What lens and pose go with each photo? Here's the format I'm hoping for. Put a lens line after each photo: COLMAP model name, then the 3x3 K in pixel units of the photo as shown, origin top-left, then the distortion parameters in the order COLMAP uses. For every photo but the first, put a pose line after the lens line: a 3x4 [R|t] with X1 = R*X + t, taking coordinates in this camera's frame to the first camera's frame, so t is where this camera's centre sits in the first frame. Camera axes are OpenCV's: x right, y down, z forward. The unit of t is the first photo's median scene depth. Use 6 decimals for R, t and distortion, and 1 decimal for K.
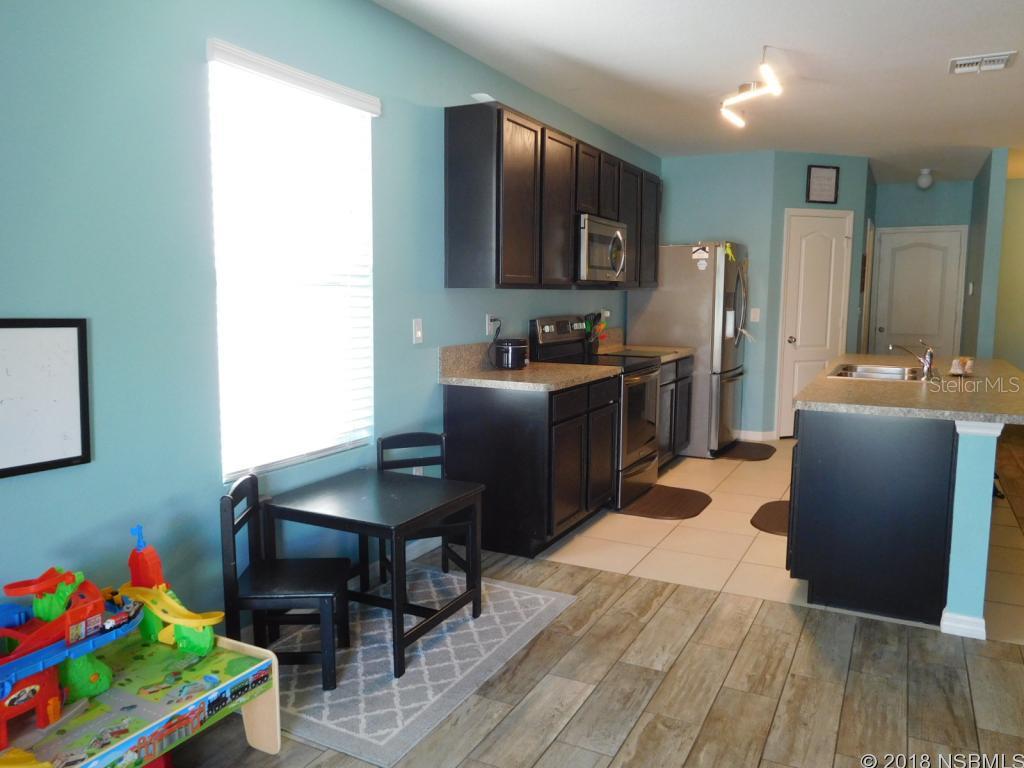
lens RADIAL K [[764.3, 0, 512.0], [0, 764.3, 384.0], [0, 0, 1]] dist [-0.001068, -0.003399]
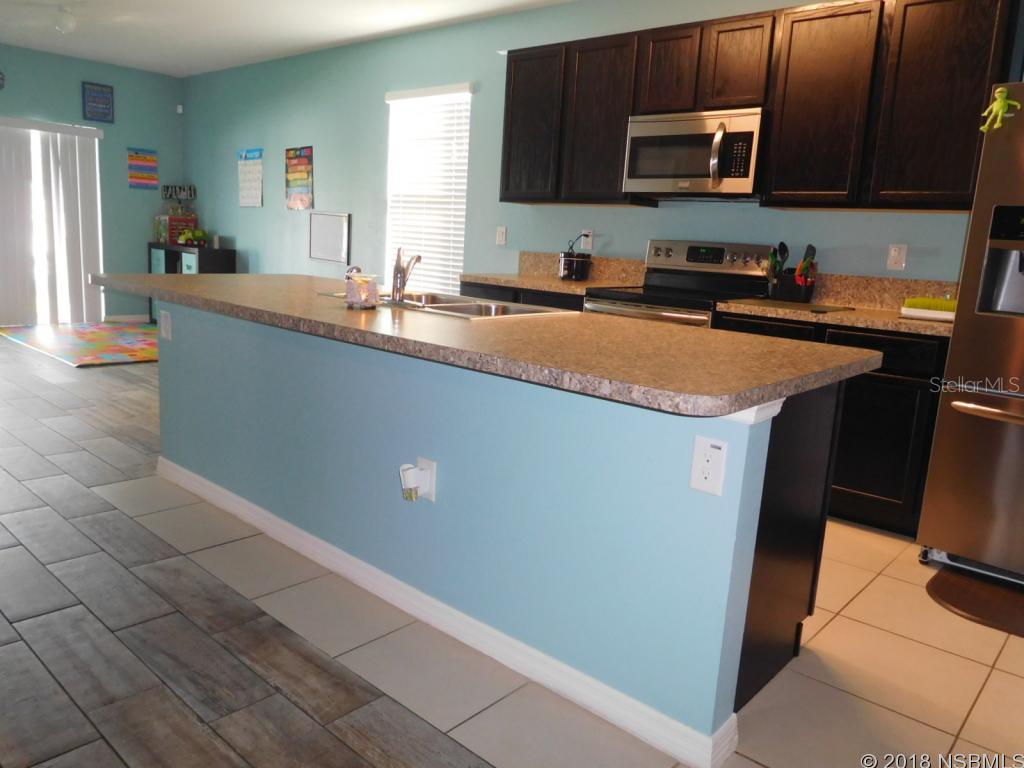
lens RADIAL K [[764.3, 0, 512.0], [0, 764.3, 384.0], [0, 0, 1]] dist [-0.001068, -0.003399]
pose [[-0.258497, 0.153720, -0.953703, 1.132695], [-0.175467, 0.963363, 0.202836, -0.091457], [0.949942, 0.219776, -0.222054, 1.355553]]
